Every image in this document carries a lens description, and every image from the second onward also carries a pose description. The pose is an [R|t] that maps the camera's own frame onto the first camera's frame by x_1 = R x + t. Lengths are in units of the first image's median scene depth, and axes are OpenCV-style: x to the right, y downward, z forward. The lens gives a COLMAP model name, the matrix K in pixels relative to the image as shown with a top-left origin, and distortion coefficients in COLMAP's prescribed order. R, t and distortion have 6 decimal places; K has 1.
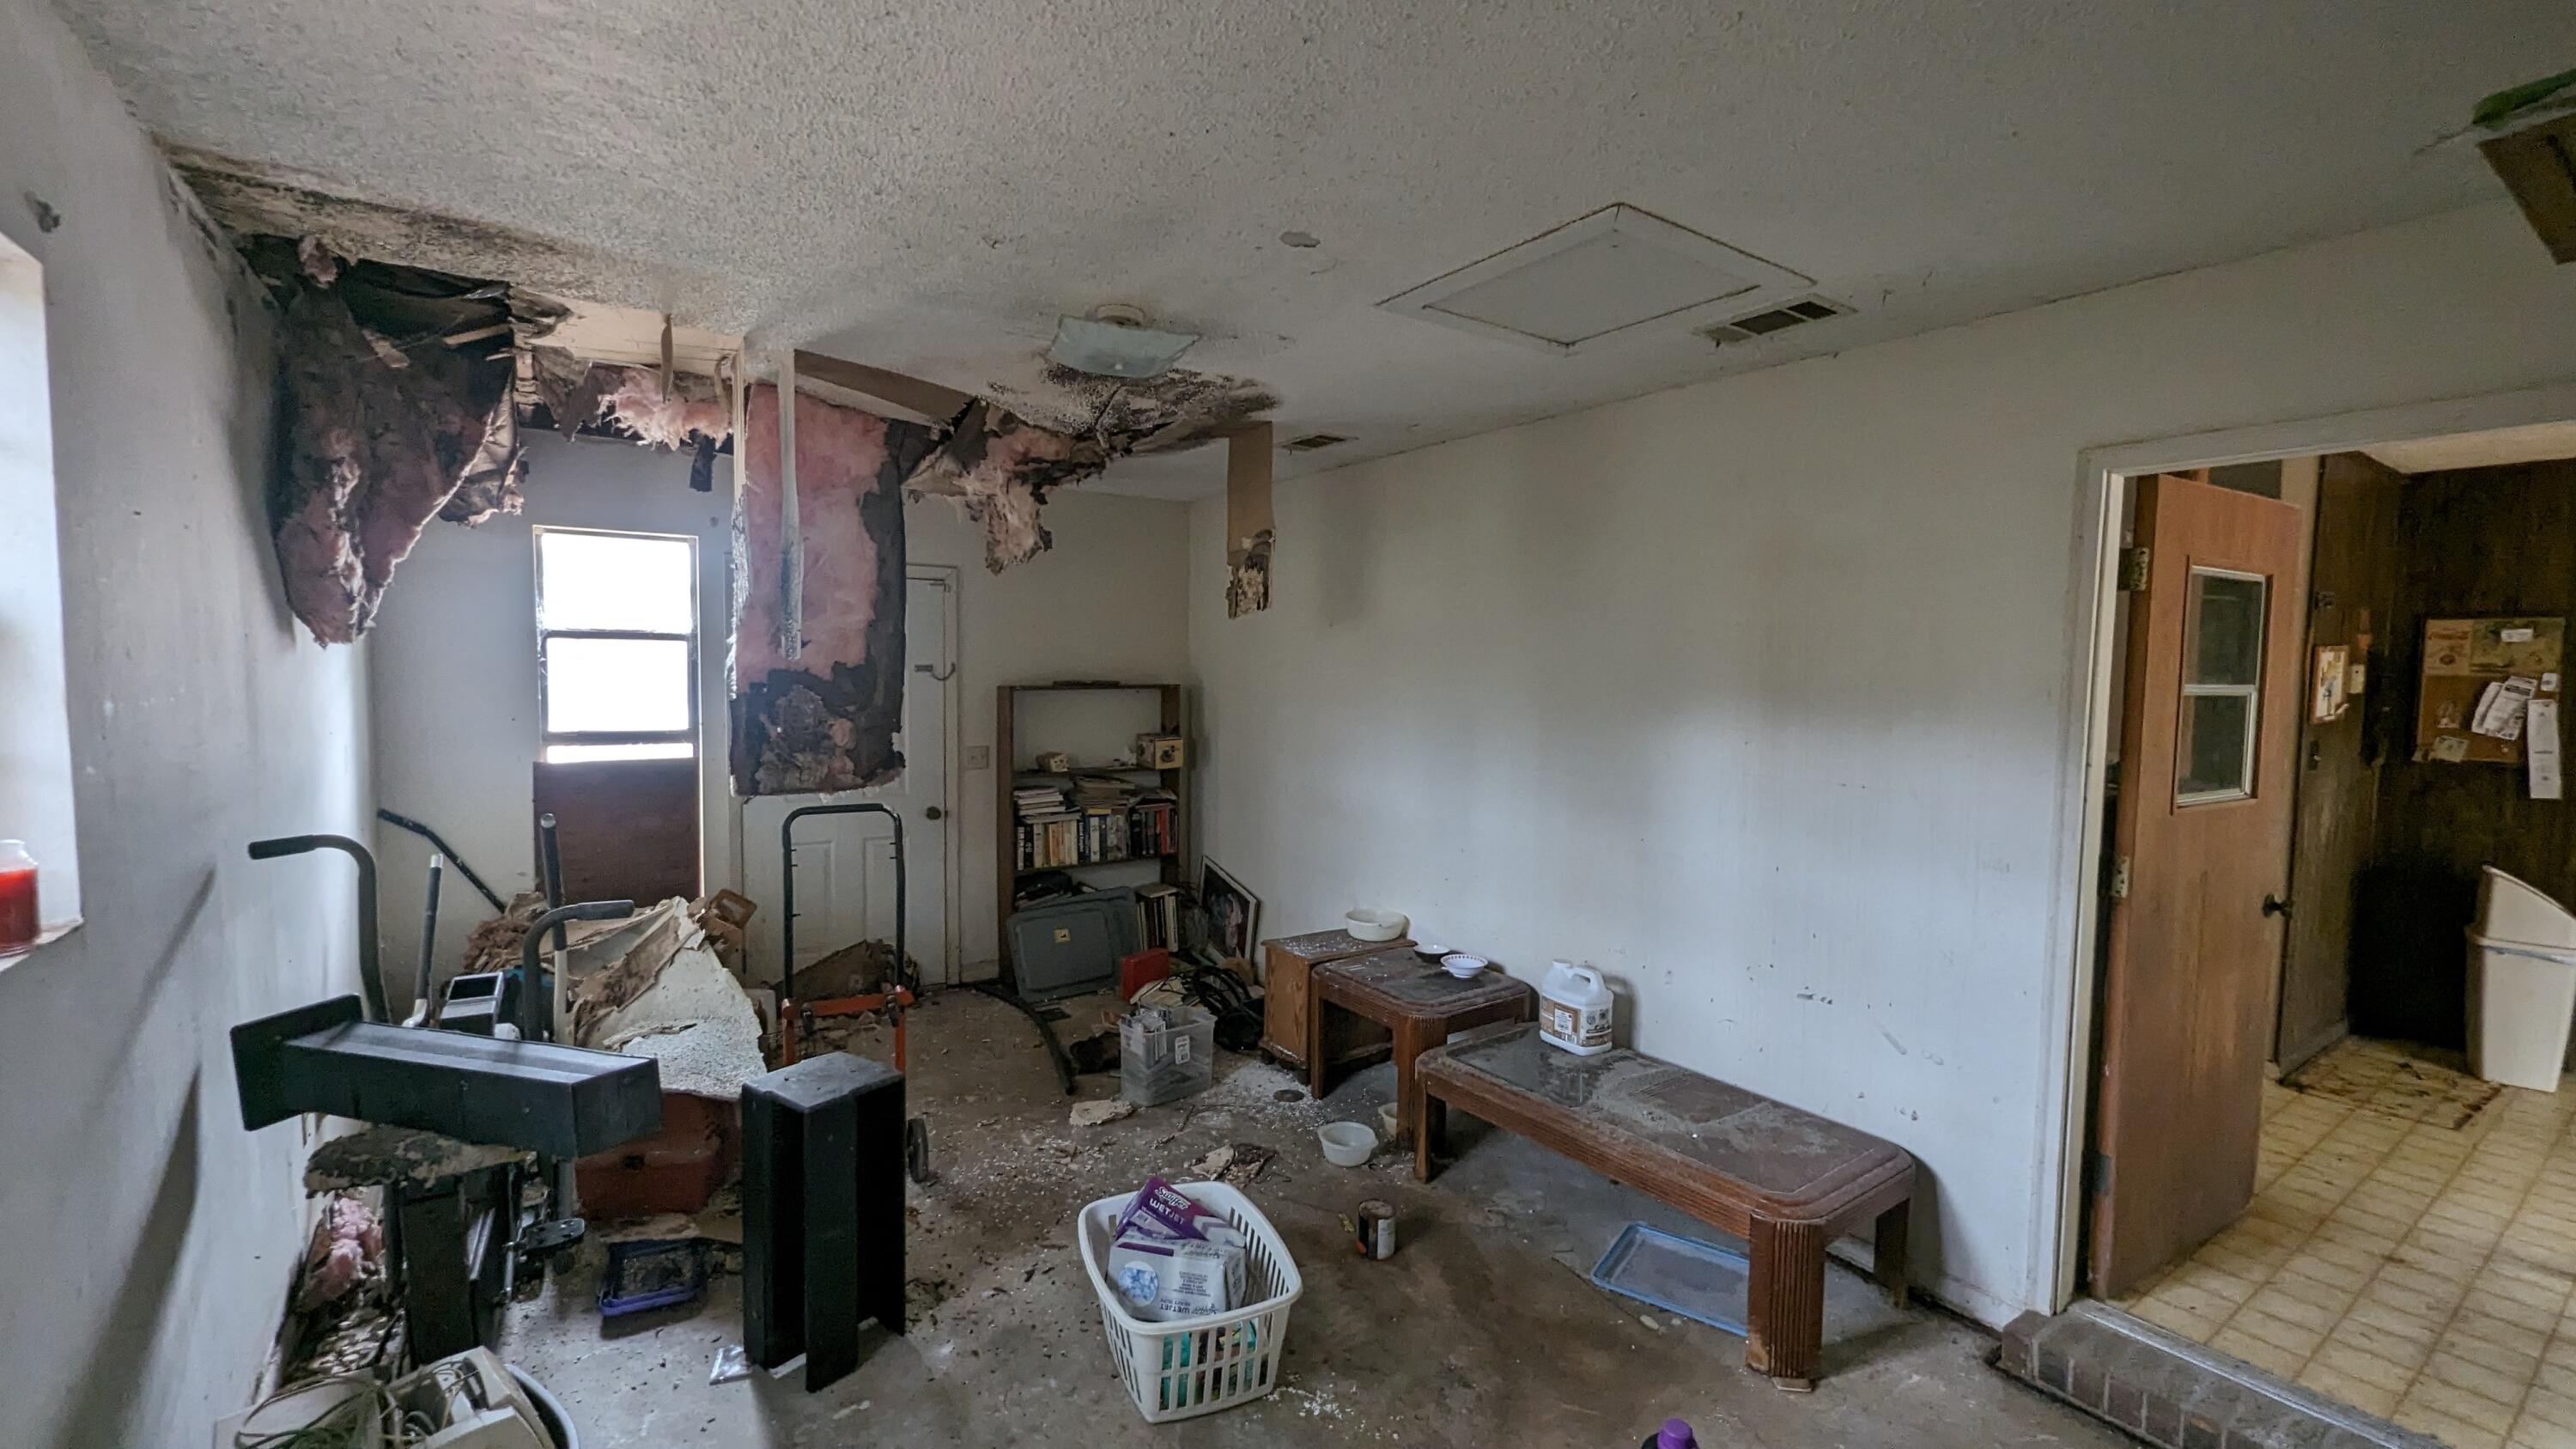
lens RADIAL K [[1083.1, 0, 1300.6], [0, 1083.1, 731.4], [0, 0, 1]] dist [-0.000261, -0.000156]
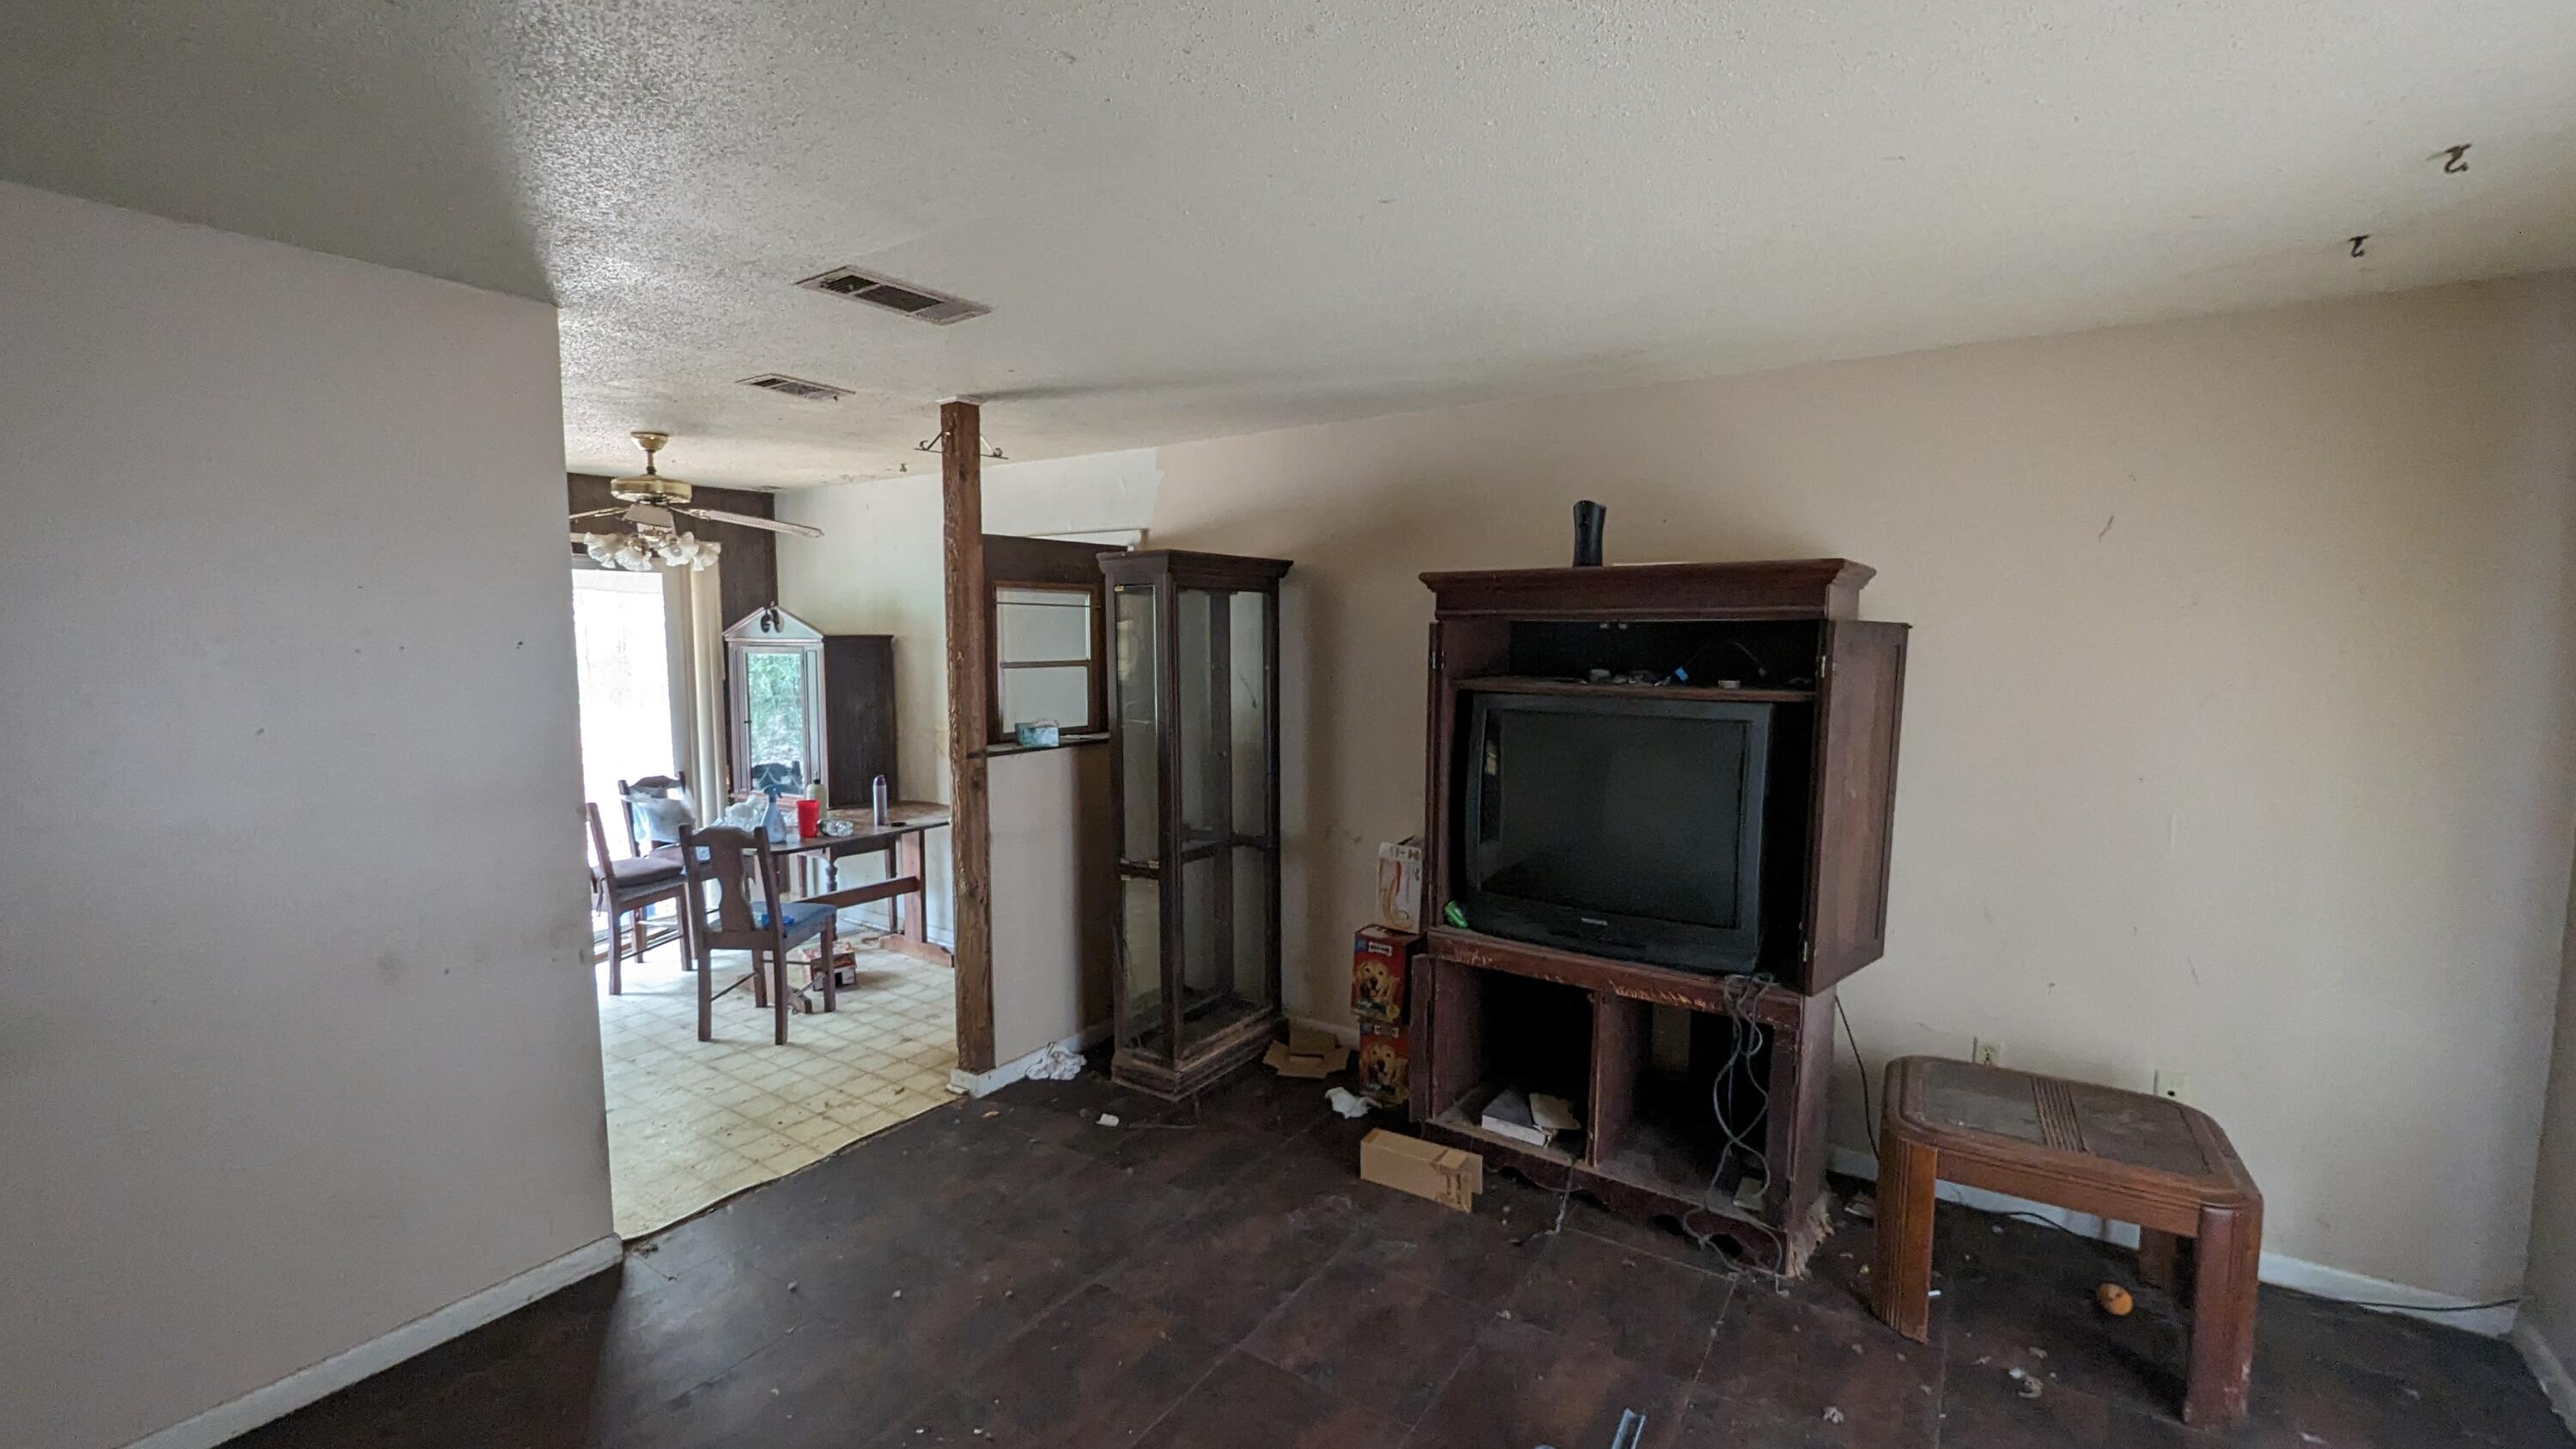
lens RADIAL K [[1062.7, 0, 1281.8], [0, 1062.7, 731.1], [0, 0, 1]] dist [-0.003657, 0.000138]
pose [[-0.938074, 0.016059, -0.346061, 0.673805], [-0.038003, 0.988127, 0.148868, -0.116680], [0.344343, 0.152801, -0.926326, 1.629002]]
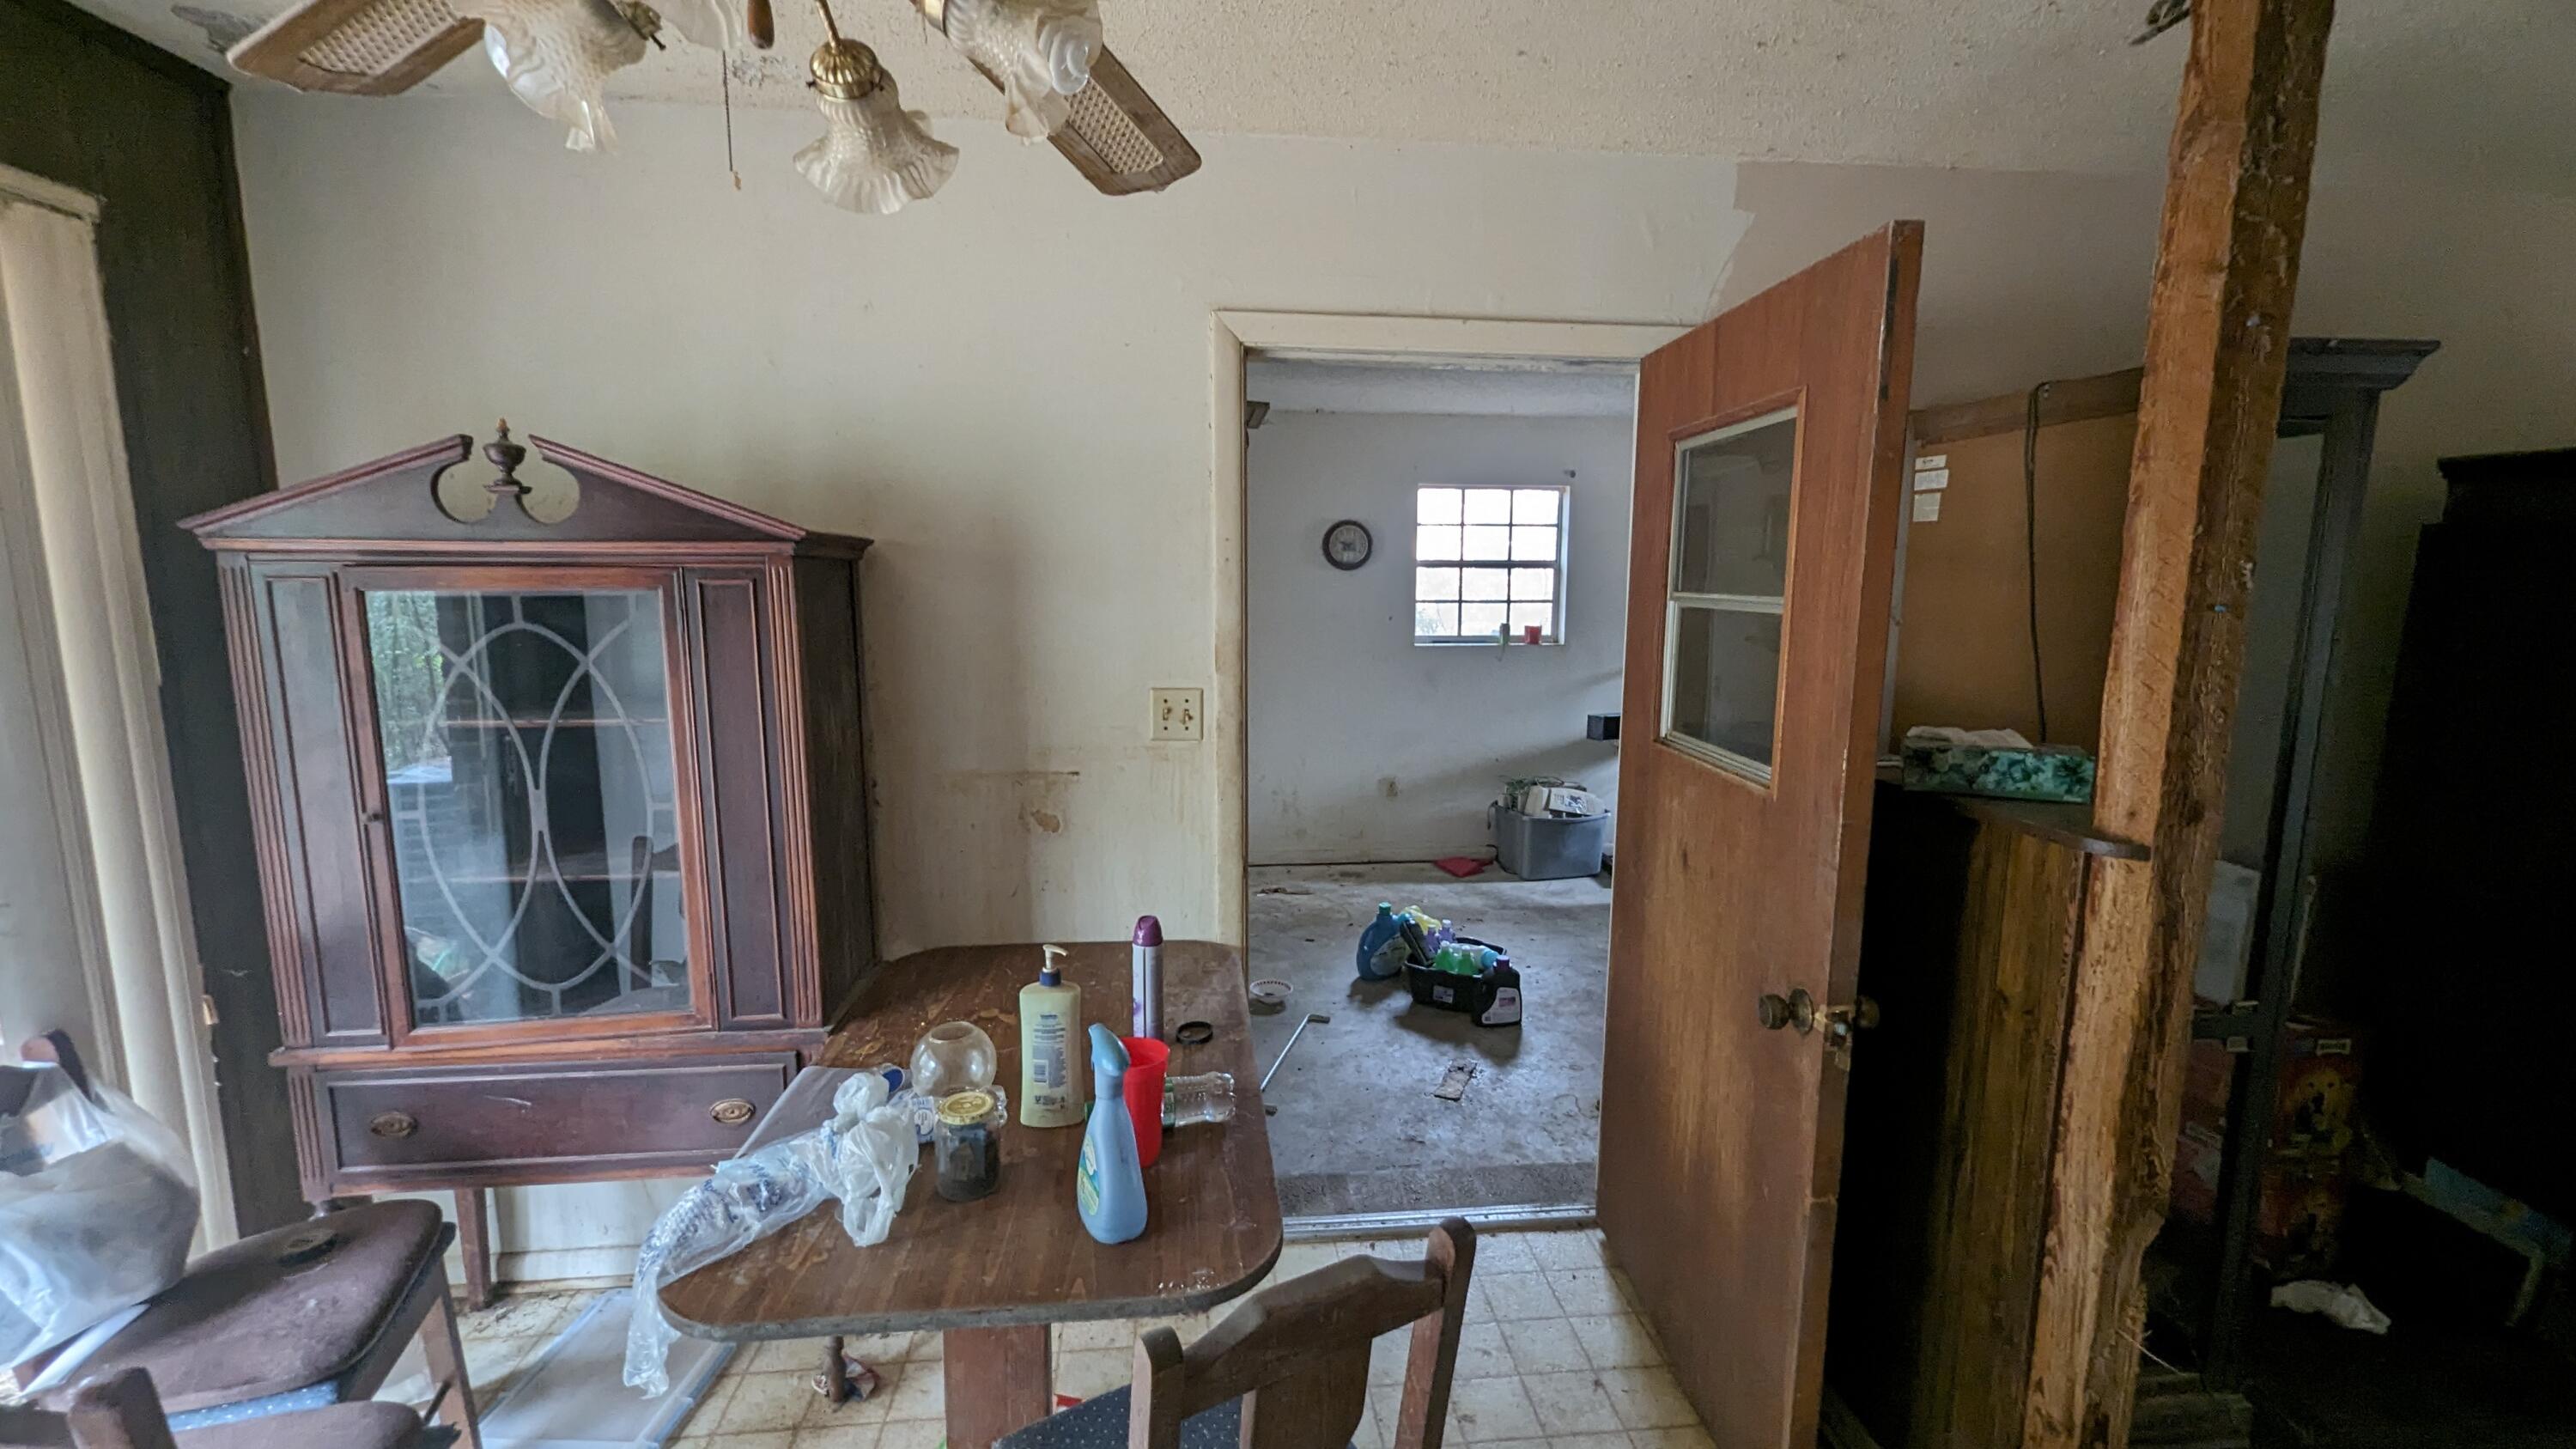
lens RADIAL K [[1061.9, 0, 1283.8], [0, 1061.9, 731.1], [0, 0, 1]] dist [-0.000060, 0.000148]
pose [[-0.497240, 0.110547, -0.860541, 1.004893], [-0.067941, 0.983842, 0.165645, -0.030379], [0.864949, 0.140831, -0.481695, 0.689687]]
